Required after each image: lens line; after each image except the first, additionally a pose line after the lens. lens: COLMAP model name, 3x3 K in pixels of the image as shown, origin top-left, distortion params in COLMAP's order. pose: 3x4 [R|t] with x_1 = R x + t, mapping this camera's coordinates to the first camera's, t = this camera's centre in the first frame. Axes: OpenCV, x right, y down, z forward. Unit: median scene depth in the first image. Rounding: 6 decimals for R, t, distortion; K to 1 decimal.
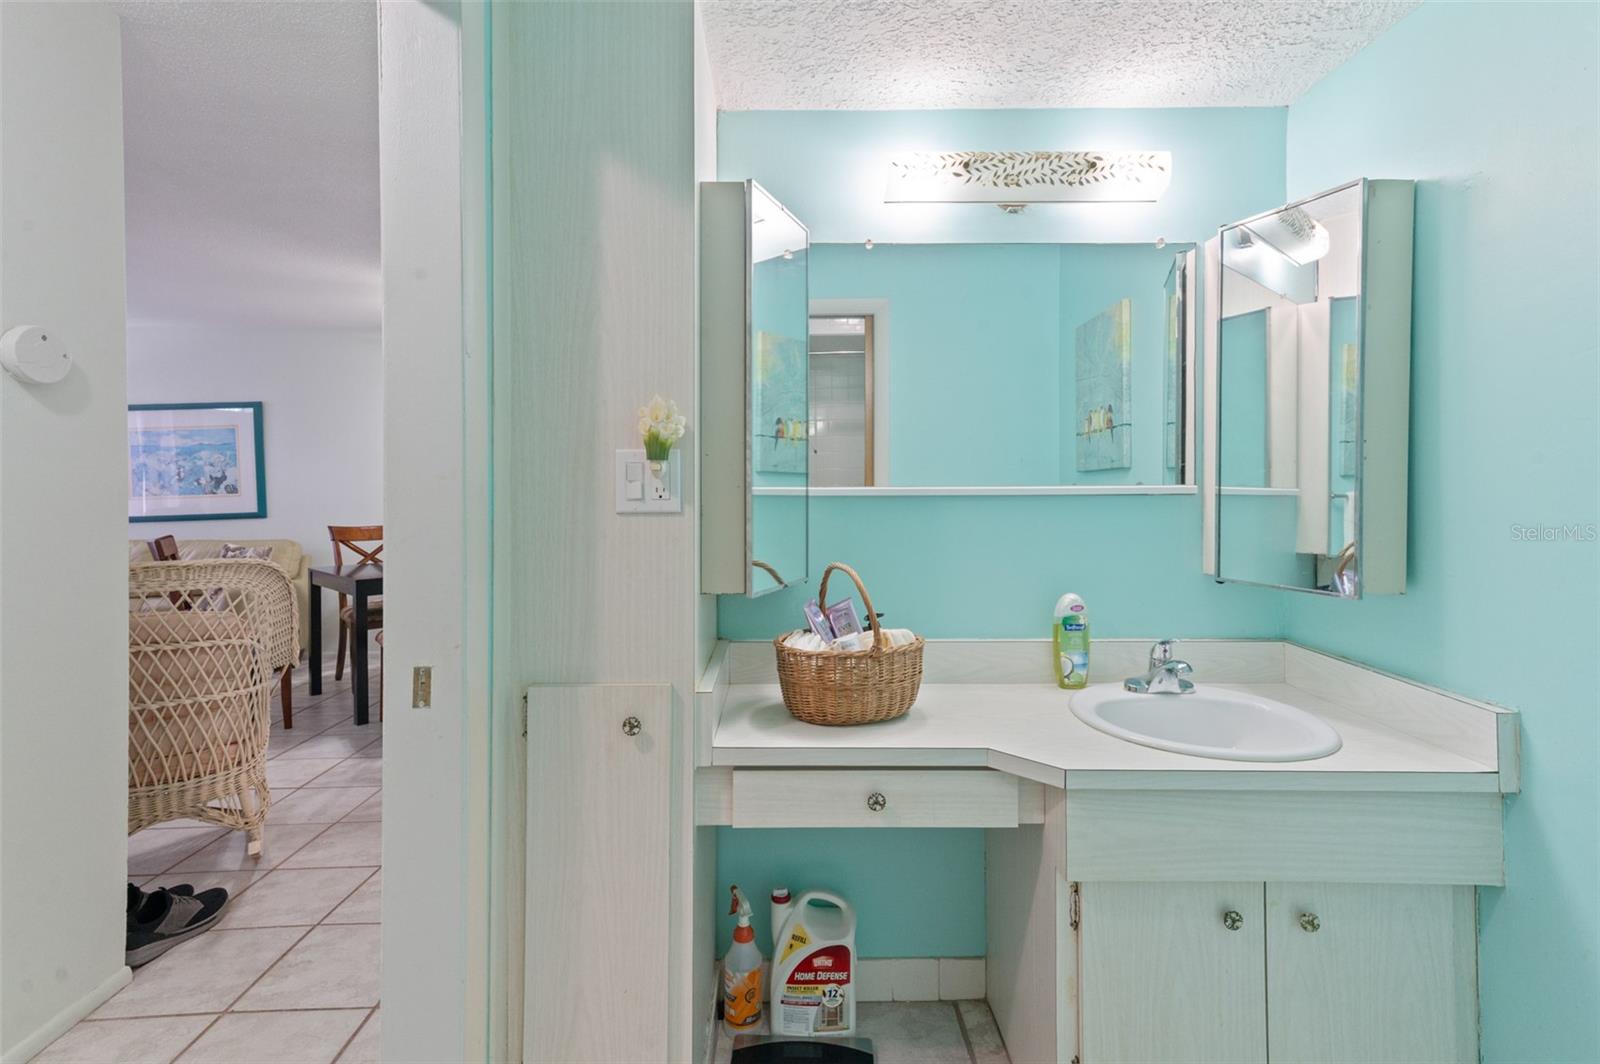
lens RADIAL K [[729.3, 0, 854.9], [0, 729.3, 484.4], [0, 0, 1]] dist [0.000926, 0.000368]
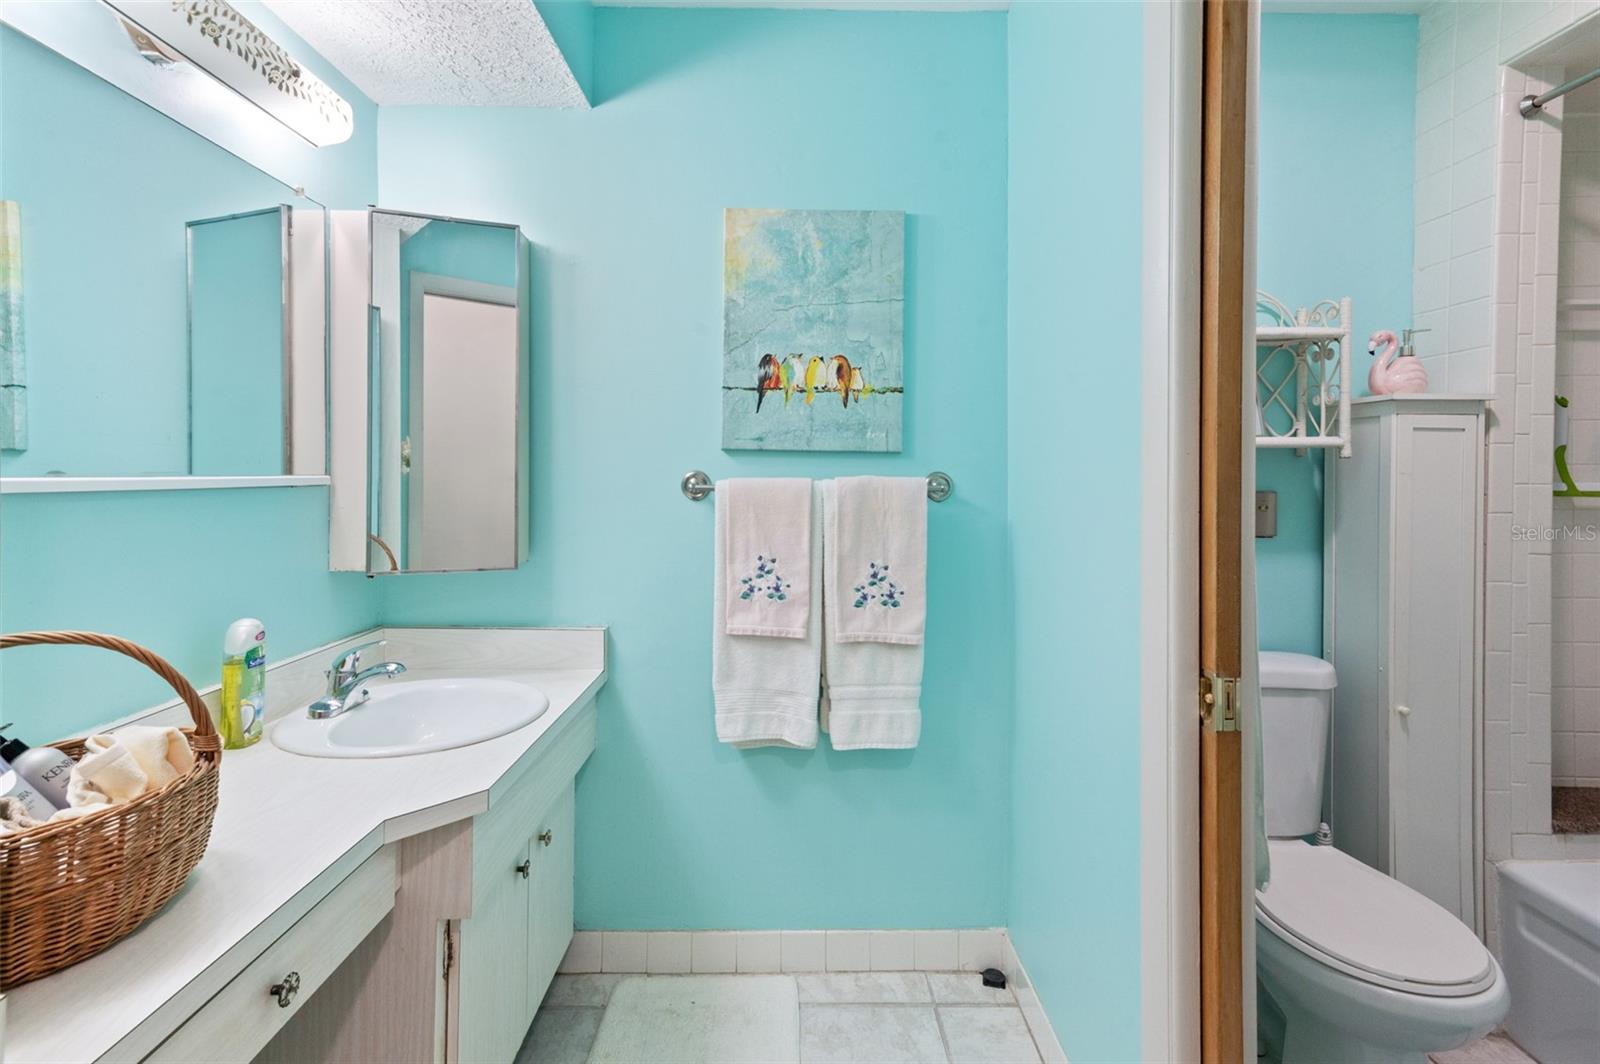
lens RADIAL K [[696.8, 0, 793.5], [0, 696.8, 477.4], [0, 0, 1]] dist [0.001624, 0.001441]
pose [[0.088833, -0.000915, 0.996046, -0.386608], [-0.002036, 0.999997, 0.001100, 0.001667], [-0.996044, -0.002125, 0.088831, 0.391196]]
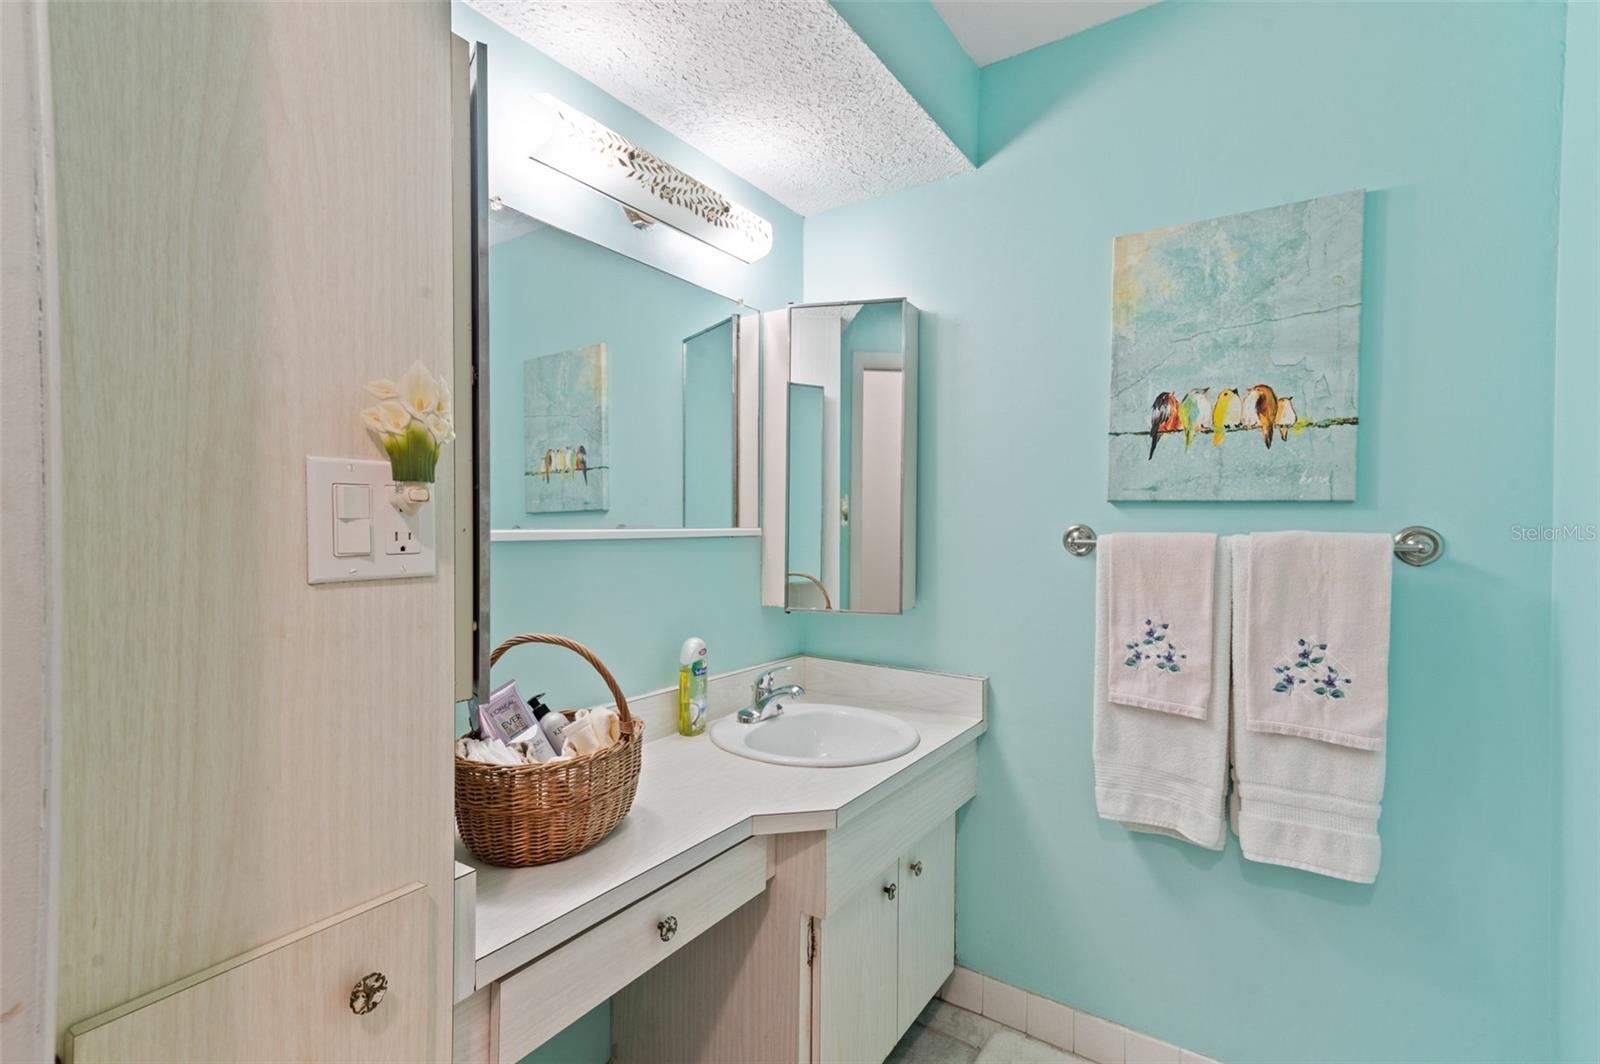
lens RADIAL K [[683.6, 0, 829.1], [0, 683.6, 533.3], [0, 0, 1]] dist [0.002360, 0.000236]
pose [[0.613236, -0.003280, 0.789893, -0.333704], [-0.005857, 0.999945, 0.008700, -0.000498], [-0.789878, -0.009962, 0.613183, 0.306973]]
